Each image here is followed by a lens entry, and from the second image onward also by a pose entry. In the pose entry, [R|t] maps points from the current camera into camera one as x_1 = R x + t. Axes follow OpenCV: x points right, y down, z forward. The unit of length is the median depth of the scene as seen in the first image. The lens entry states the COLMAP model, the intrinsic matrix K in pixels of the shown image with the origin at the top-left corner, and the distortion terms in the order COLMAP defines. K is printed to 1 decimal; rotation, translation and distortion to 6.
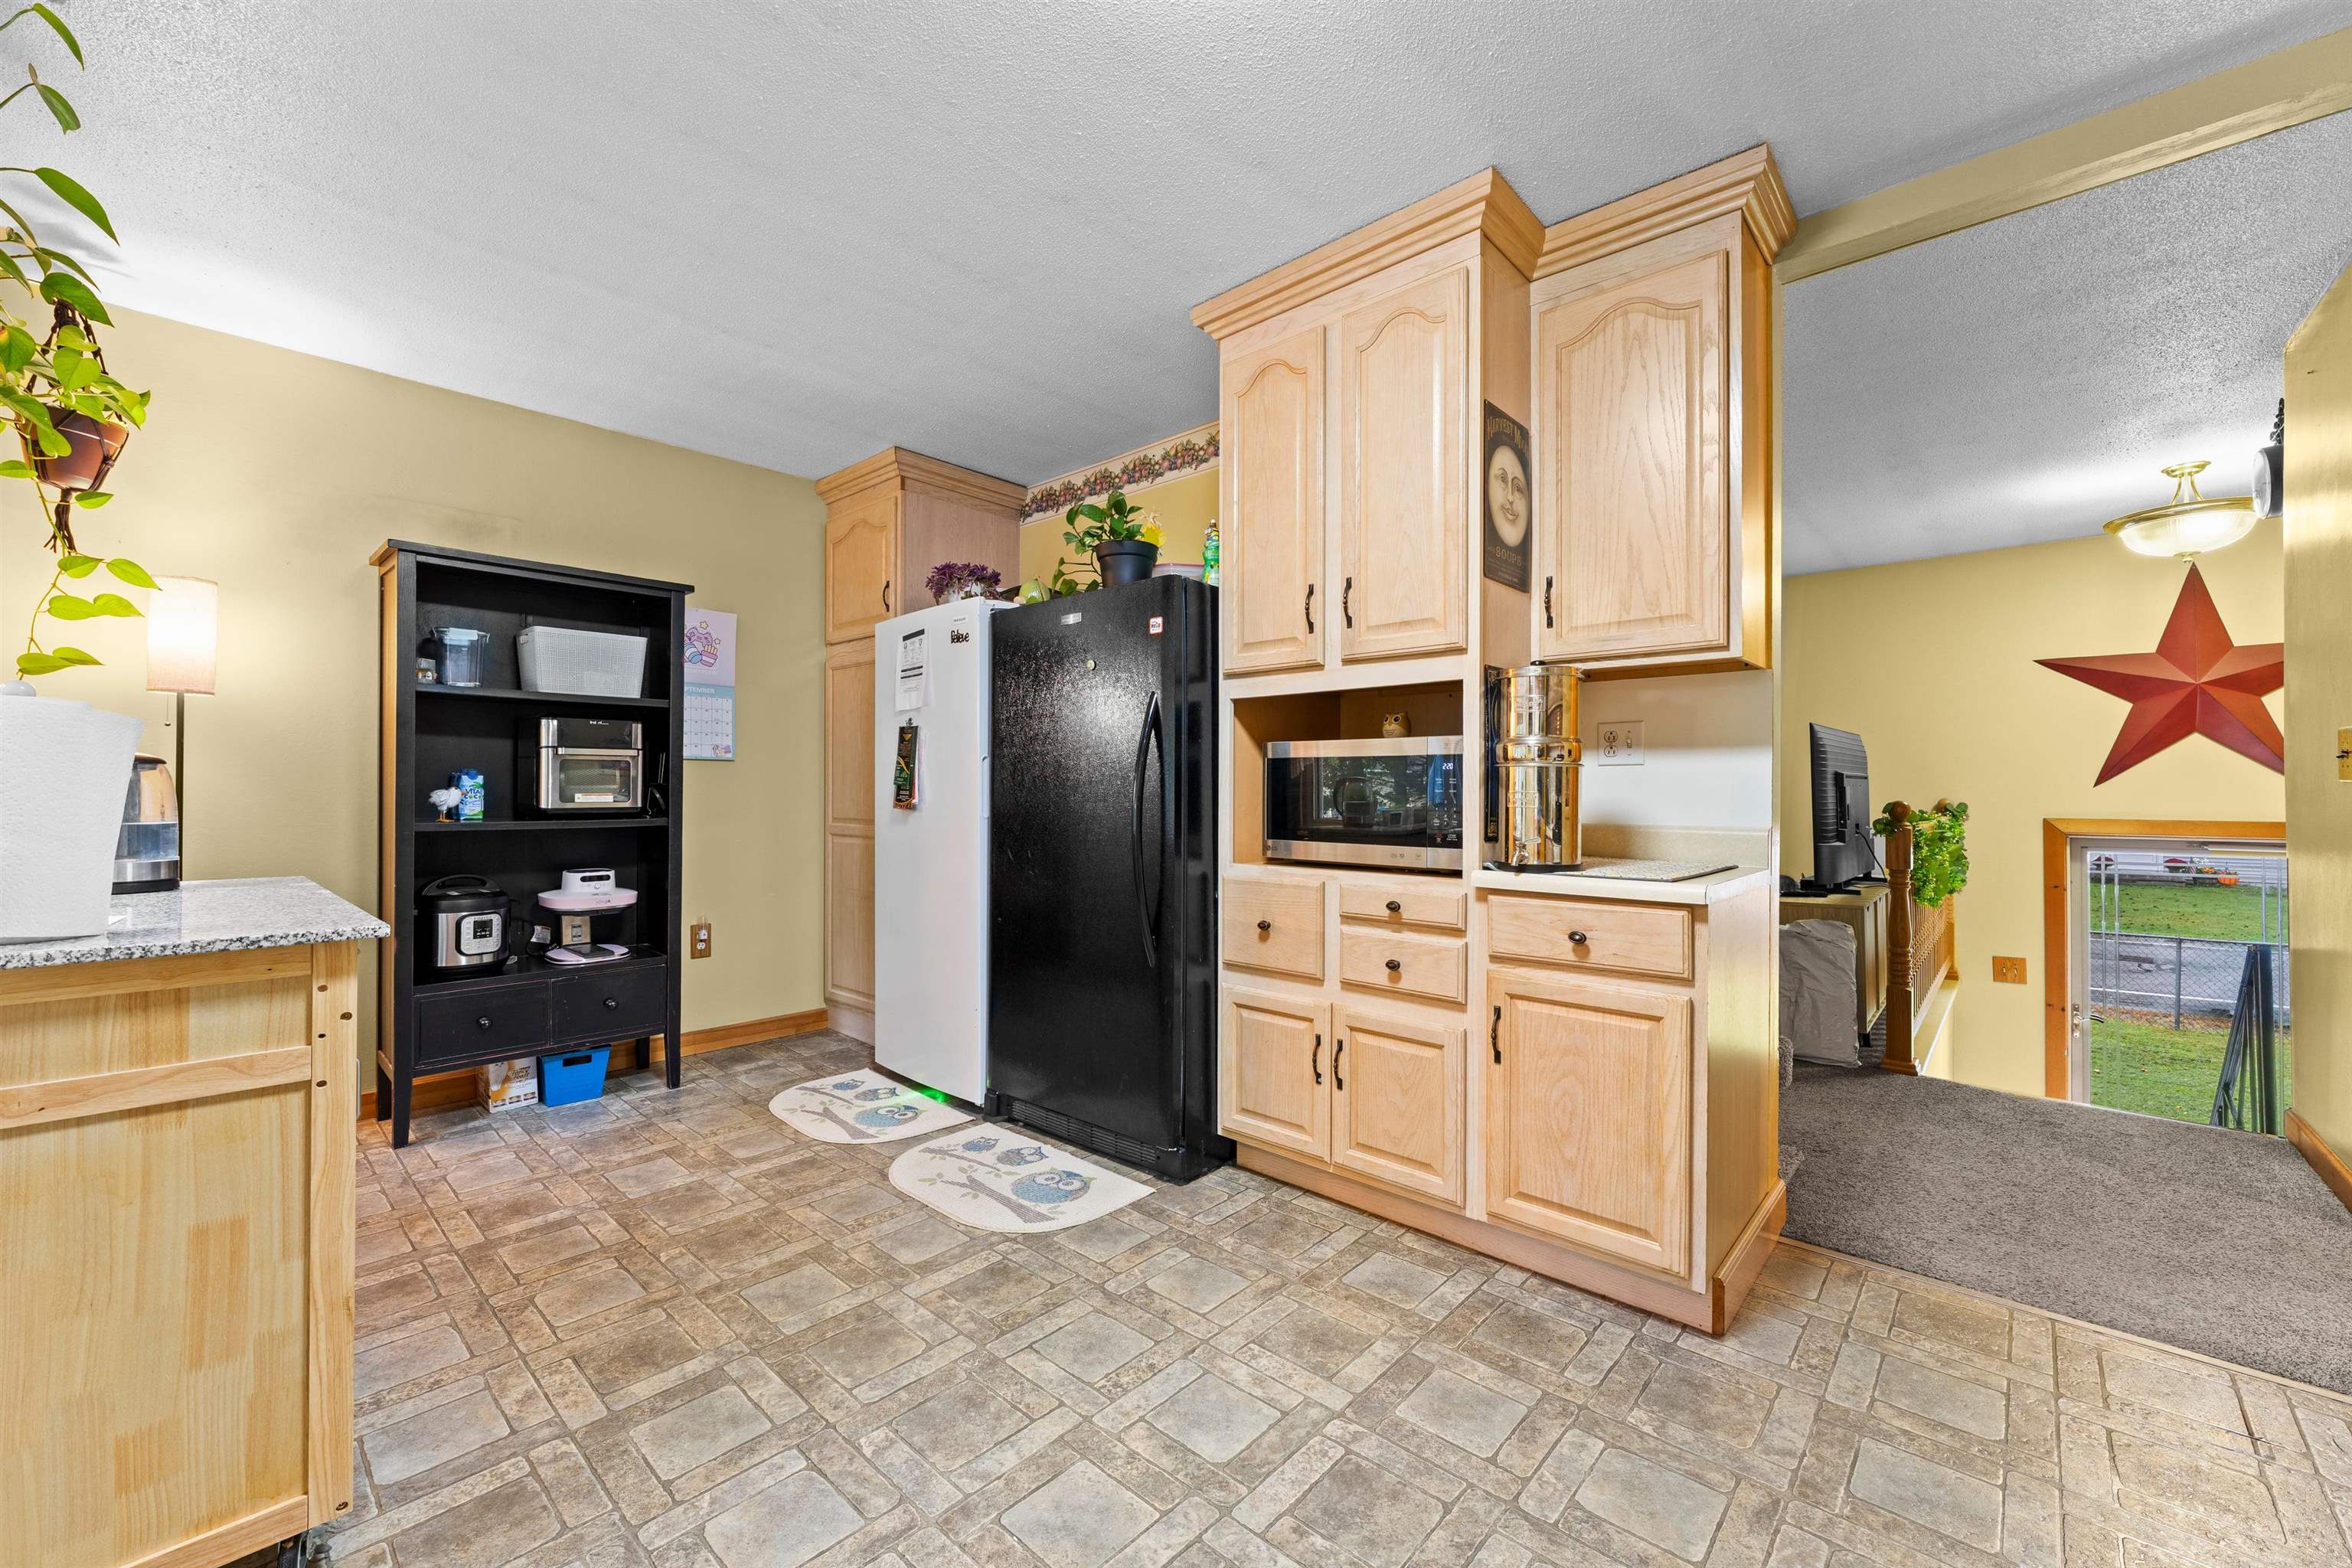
lens RADIAL K [[938.9, 0, 1168.7], [0, 938.9, 779.4], [0, 0, 1]] dist [-0.000234, -0.001107]
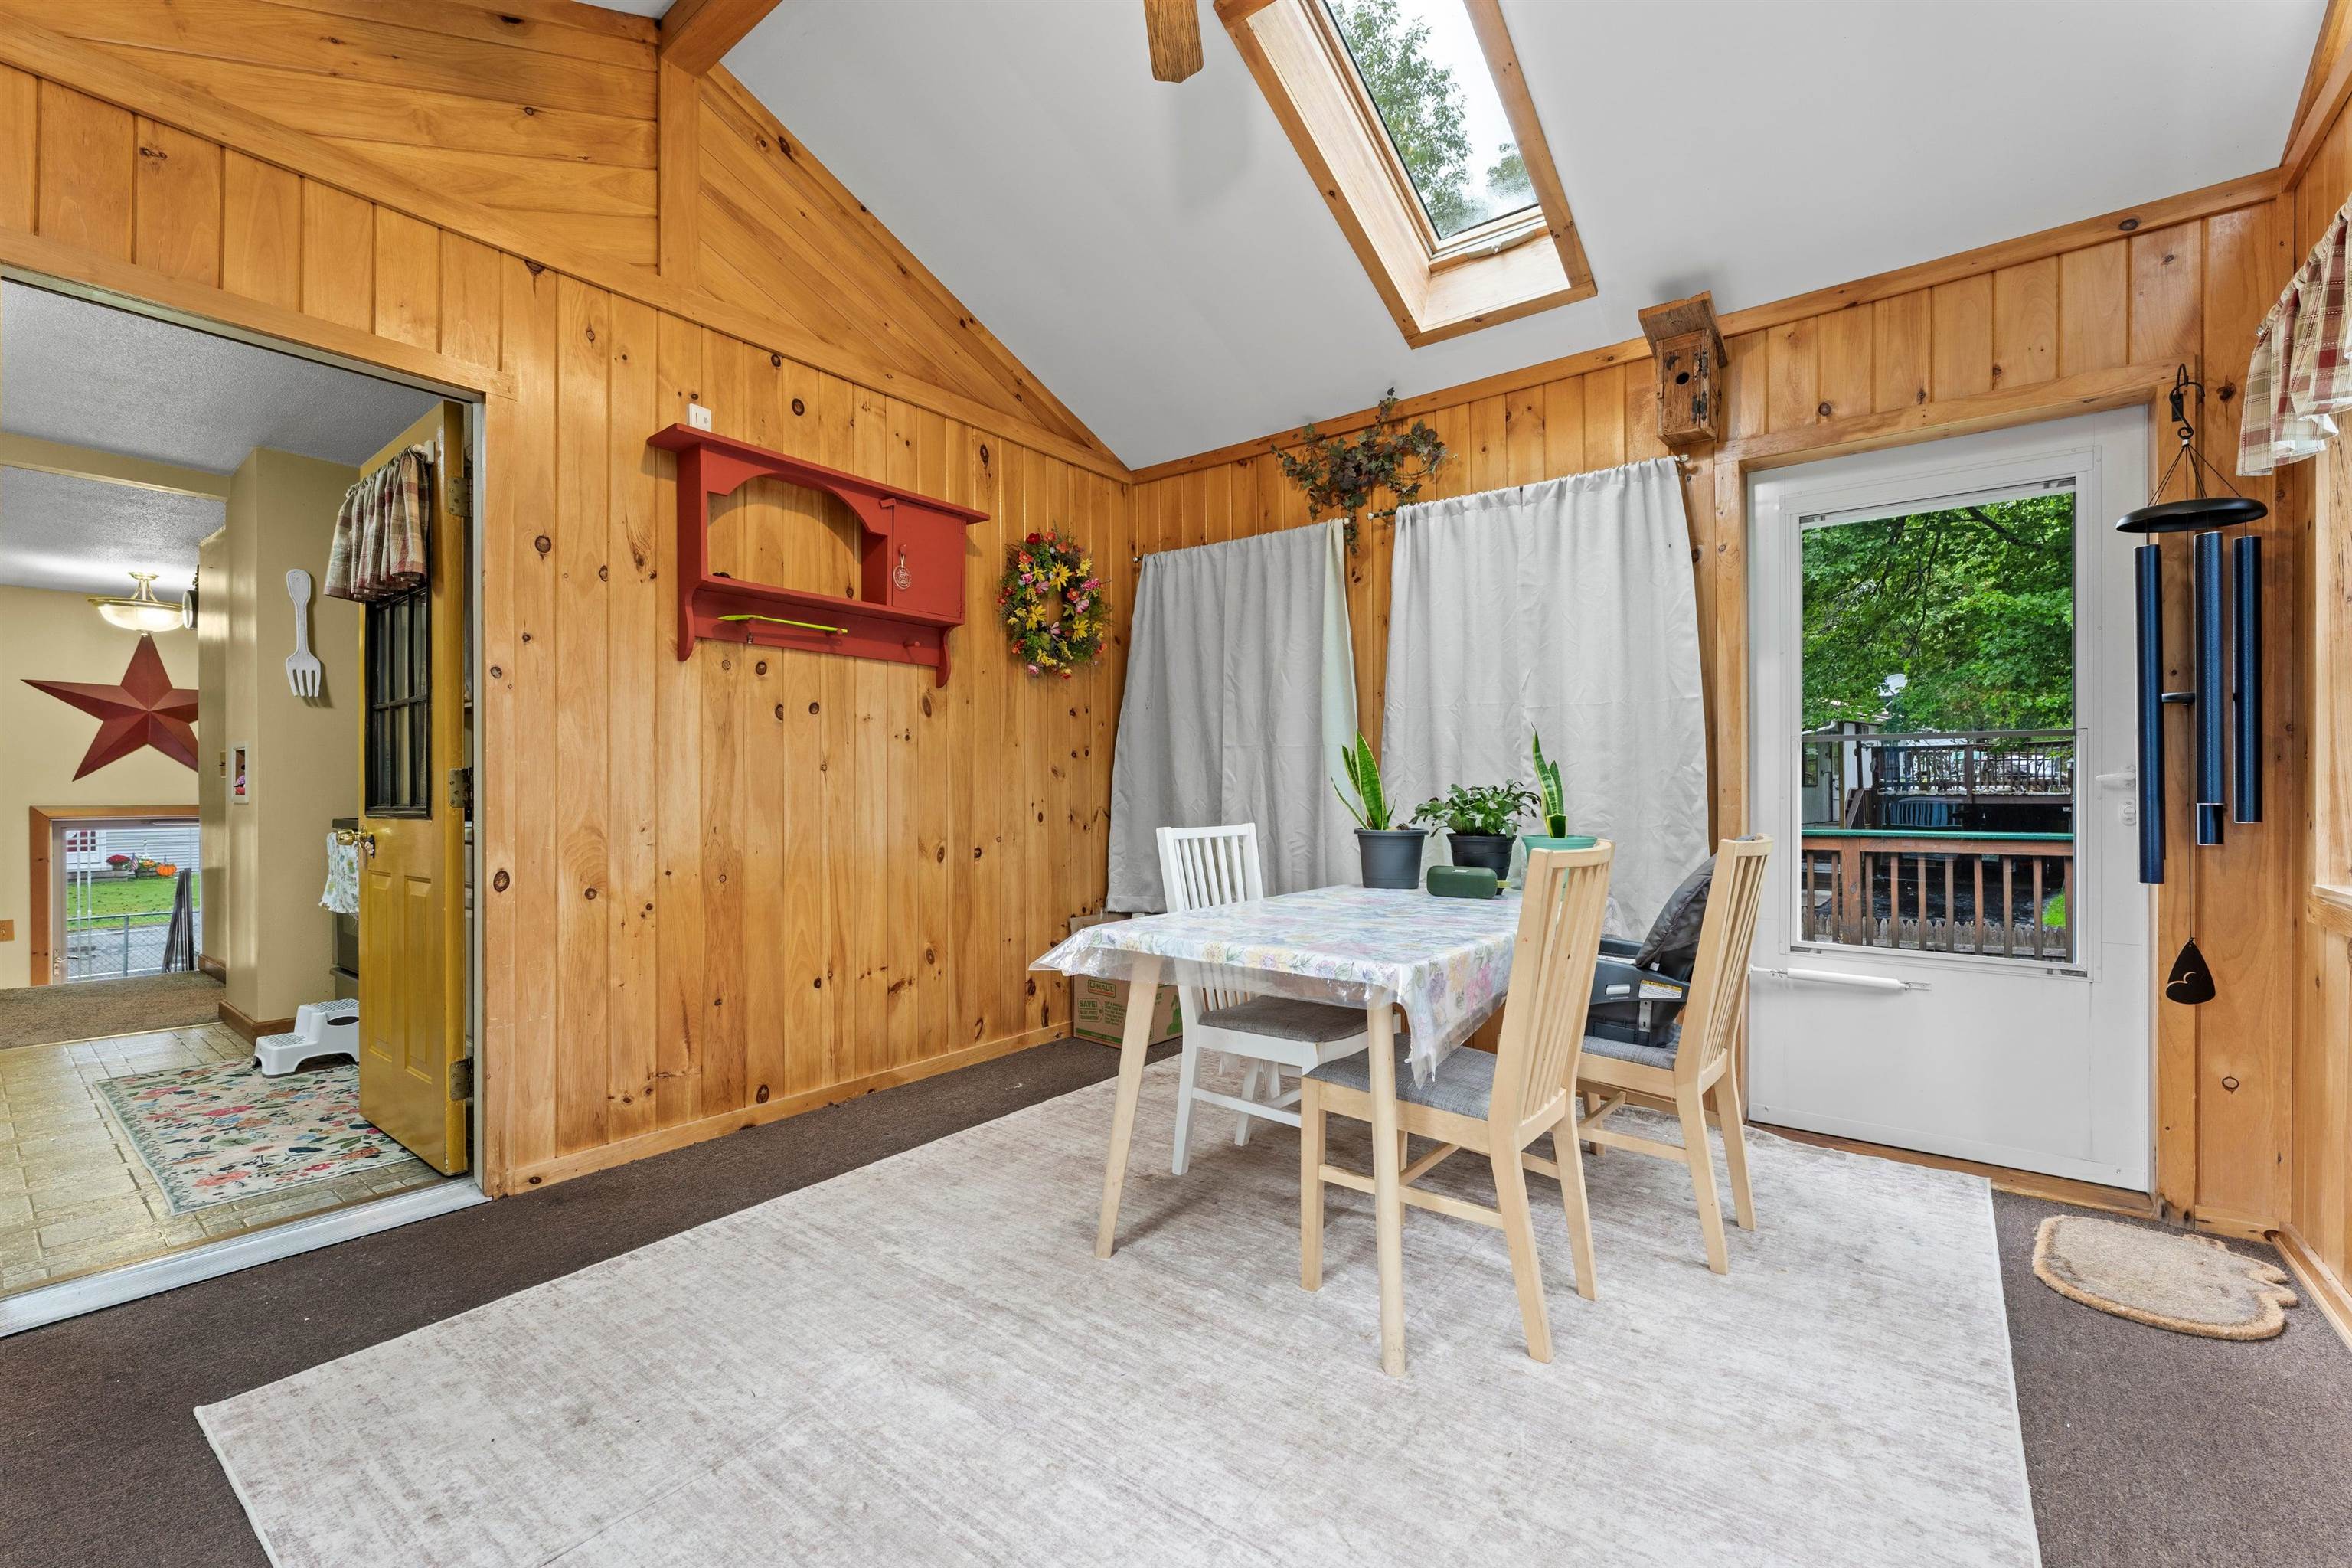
lens RADIAL K [[985.5, 0, 1162.2], [0, 985.5, 786.8], [0, 0, 1]] dist [-0.001386, 0.000299]
pose [[-0.069323, -0.001513, 0.997593, -0.545339], [-0.006123, 0.999981, 0.001091, 0.004653], [-0.997575, -0.006032, -0.069331, -0.473586]]
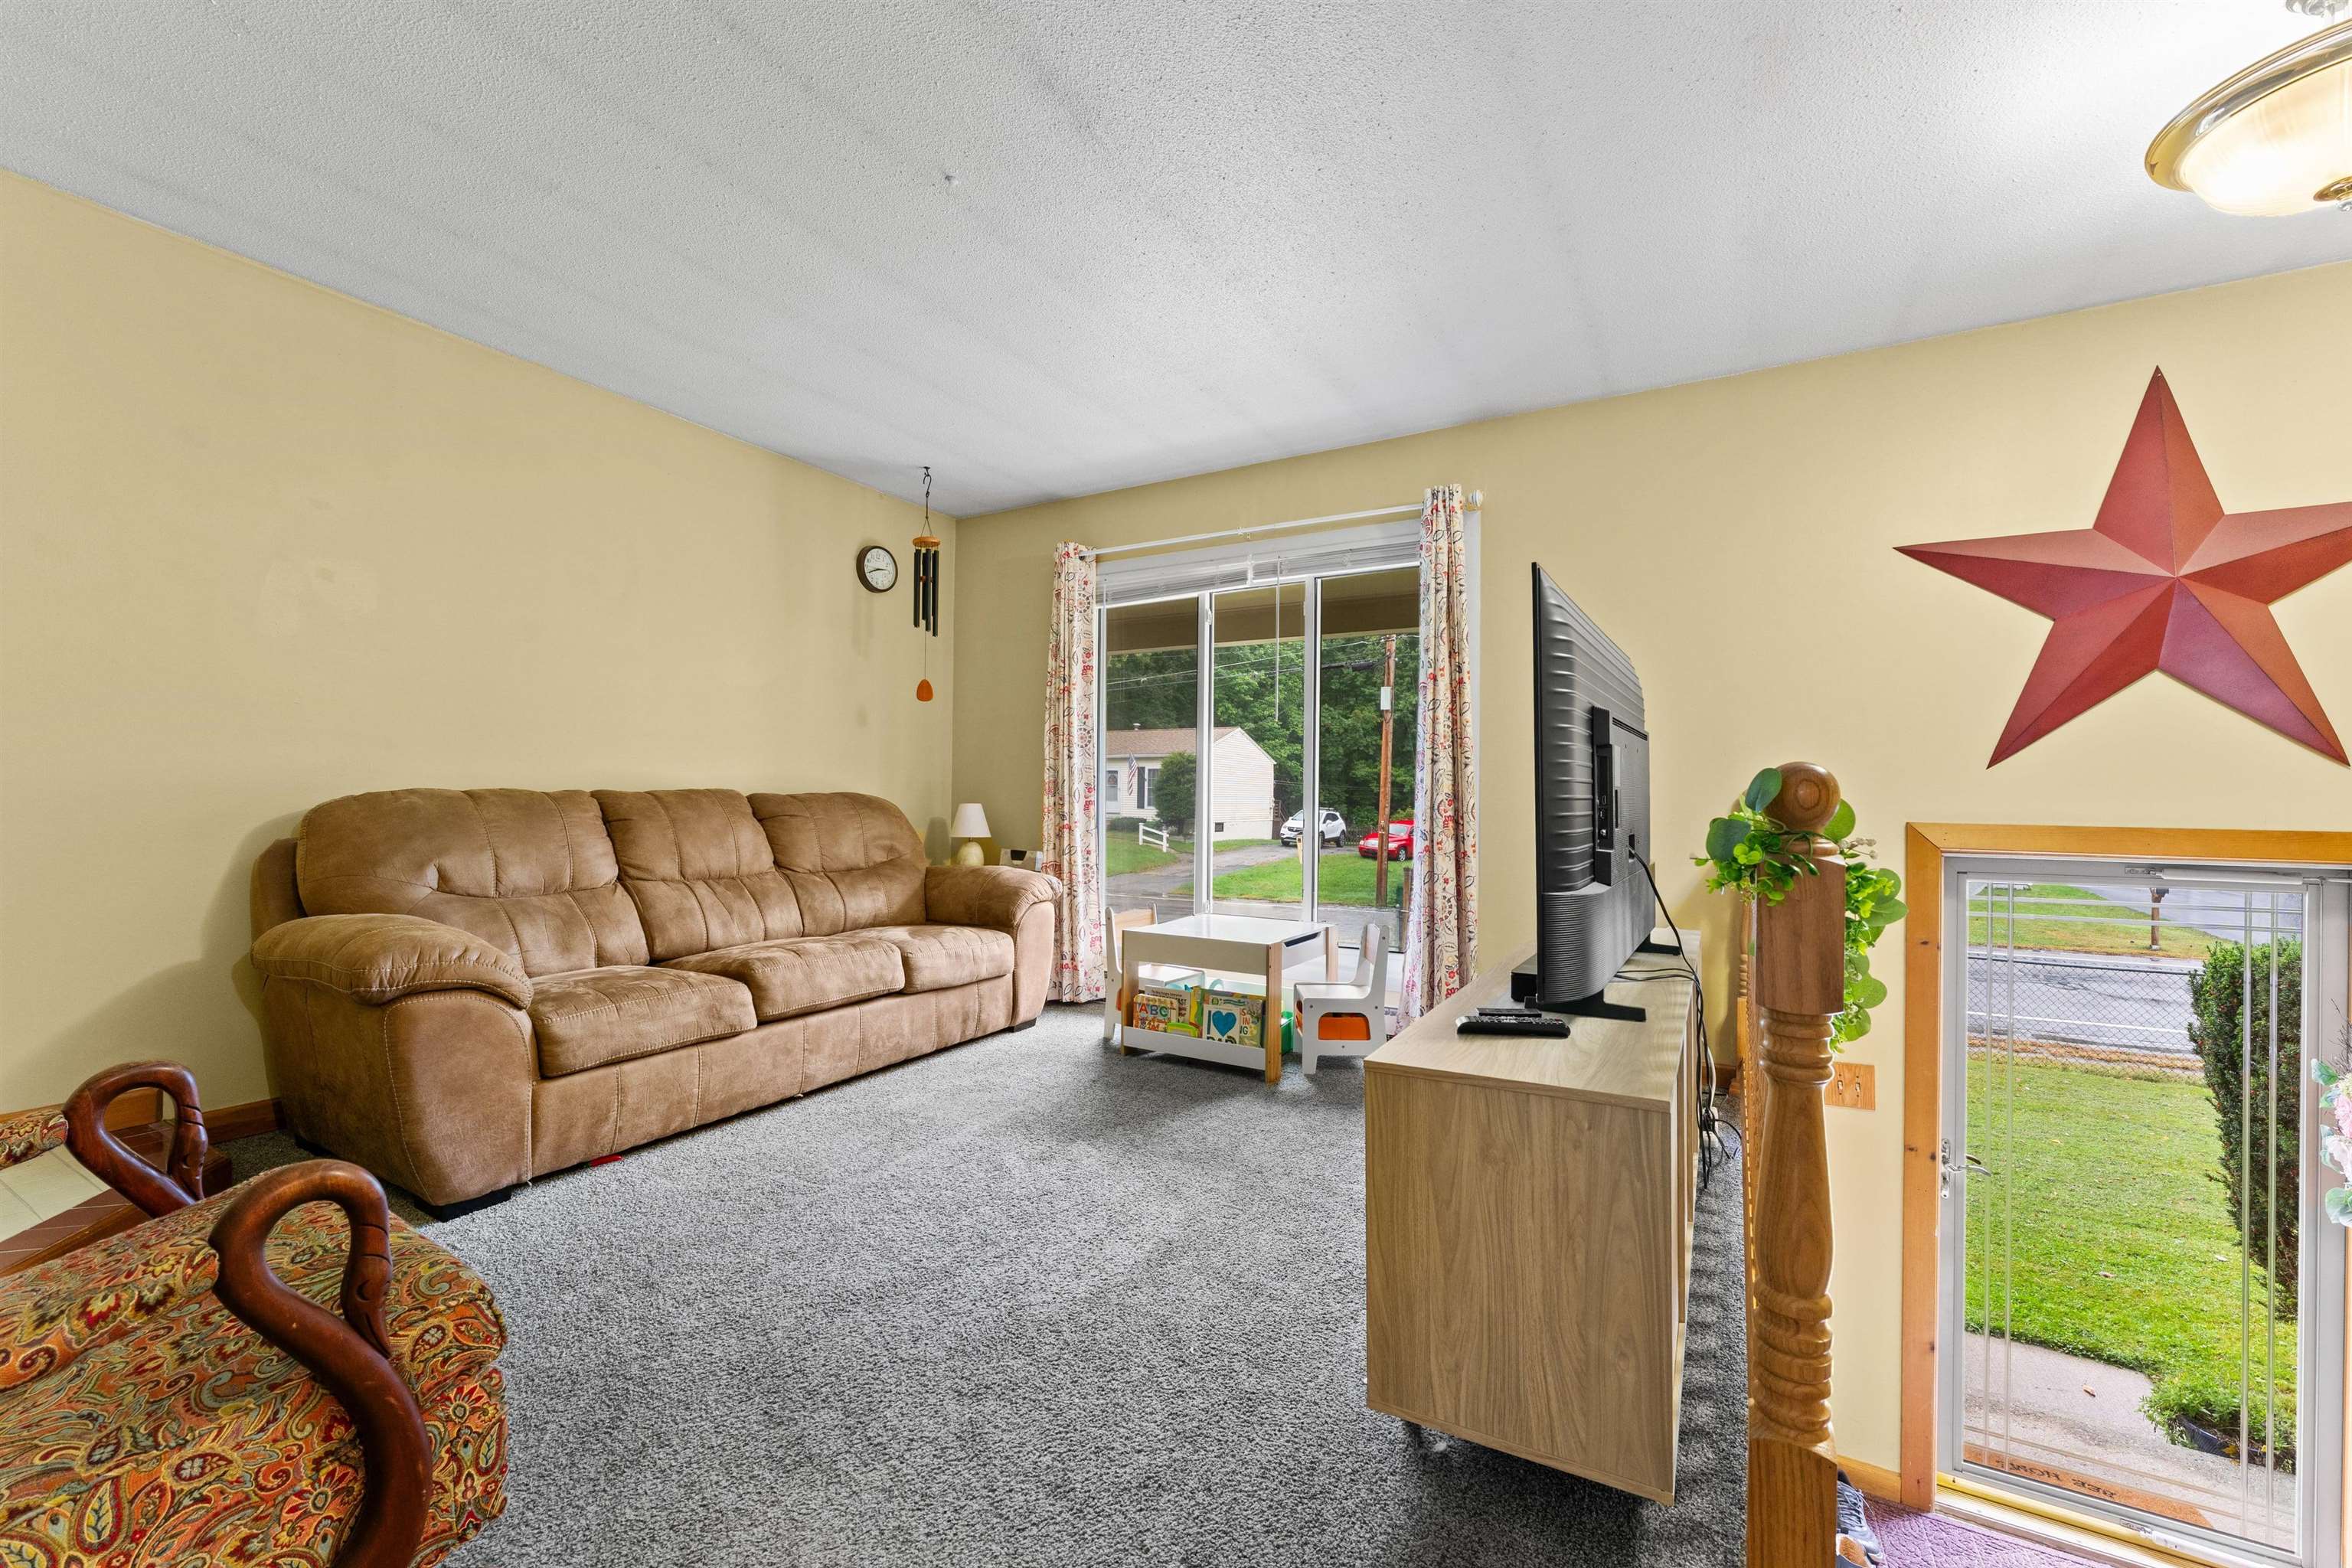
lens RADIAL K [[938.9, 0, 1183.8], [0, 938.9, 795.7], [0, 0, 1]] dist [-0.000234, -0.001107]
pose [[0.976019, 0.005267, 0.217620, 0.407448], [-0.008014, 0.999899, 0.011744, 0.023588], [-0.217536, -0.013206, 0.975963, 0.580313]]
